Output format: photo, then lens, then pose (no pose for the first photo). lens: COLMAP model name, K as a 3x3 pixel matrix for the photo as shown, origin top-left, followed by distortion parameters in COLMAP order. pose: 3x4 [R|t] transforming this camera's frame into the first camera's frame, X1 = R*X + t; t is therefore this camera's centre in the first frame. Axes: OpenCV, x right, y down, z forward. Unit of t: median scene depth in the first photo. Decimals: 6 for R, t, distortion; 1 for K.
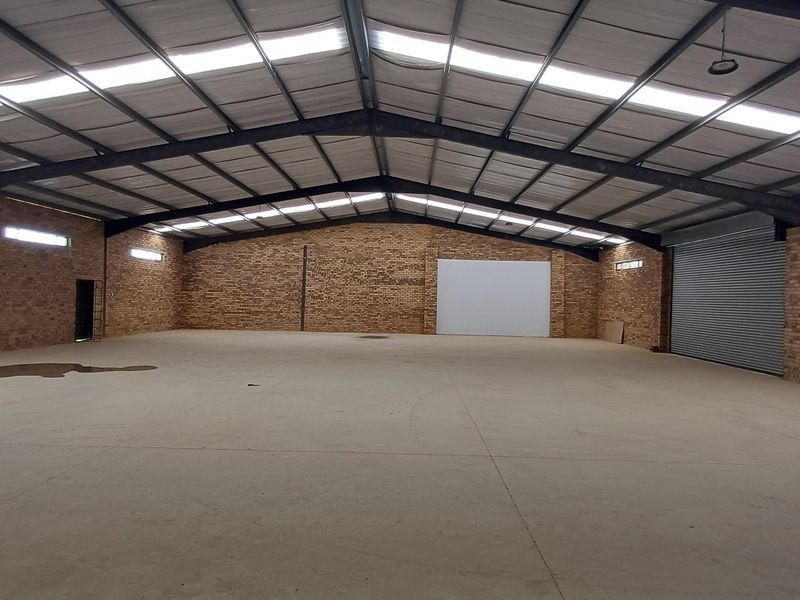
lens RADIAL K [[486.7, 0, 401.4], [0, 486.7, 294.4], [0, 0, 1]] dist [0.000602, -0.001775]
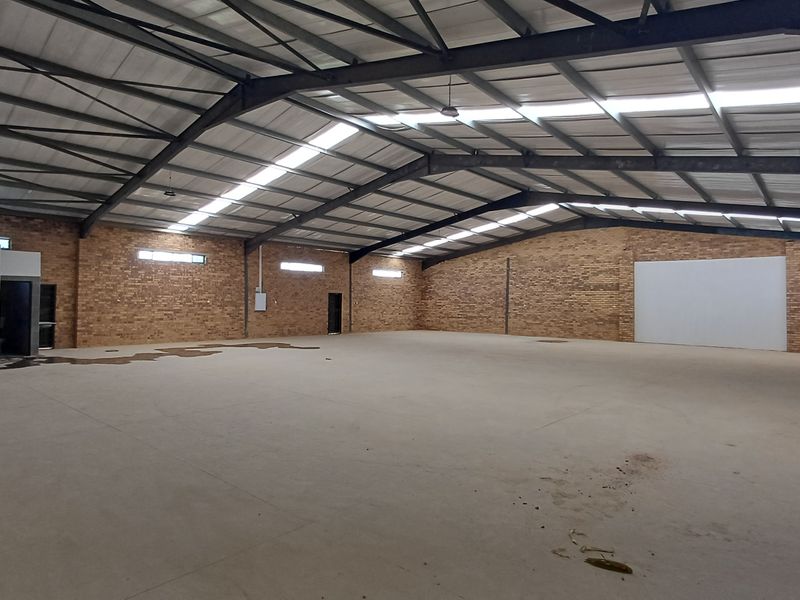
lens RADIAL K [[486.7, 0, 401.4], [0, 486.7, 294.4], [0, 0, 1]] dist [0.000602, -0.001775]
pose [[0.767227, -0.022357, -0.640986, 0.330237], [0.009161, 0.999672, -0.023902, 0.008280], [0.641310, 0.012467, 0.767181, -0.012038]]
